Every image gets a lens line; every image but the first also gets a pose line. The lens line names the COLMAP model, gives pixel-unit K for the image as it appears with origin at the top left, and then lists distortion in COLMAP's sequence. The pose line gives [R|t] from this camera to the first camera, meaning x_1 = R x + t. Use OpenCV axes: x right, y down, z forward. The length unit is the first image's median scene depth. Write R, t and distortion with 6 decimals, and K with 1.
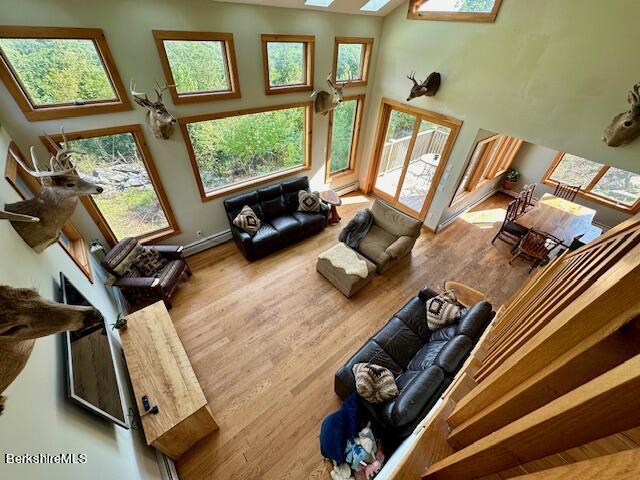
lens RADIAL K [[255.4, 0, 320.0], [0, 255.4, 240.0], [0, 0, 1]] dist [-0.001309, -0.000212]
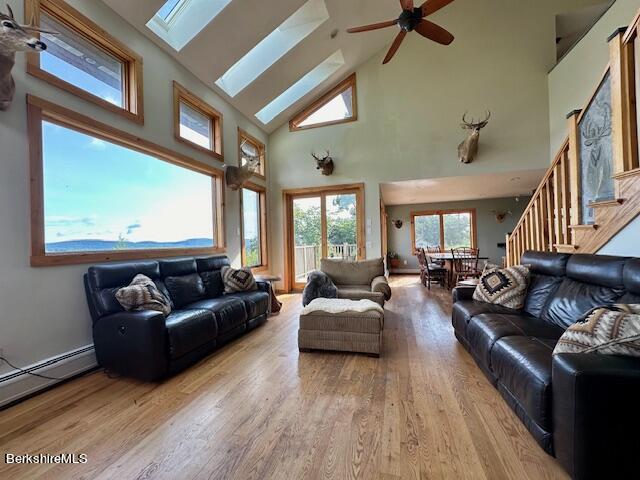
lens RADIAL K [[255.4, 0, 320.0], [0, 255.4, 240.0], [0, 0, 1]] dist [-0.001309, -0.000212]
pose [[0.826308, -0.072681, 0.558509, -0.274760], [0.416573, 0.746254, -0.519203, 0.251298], [-0.379054, 0.661682, 0.646912, 0.461481]]
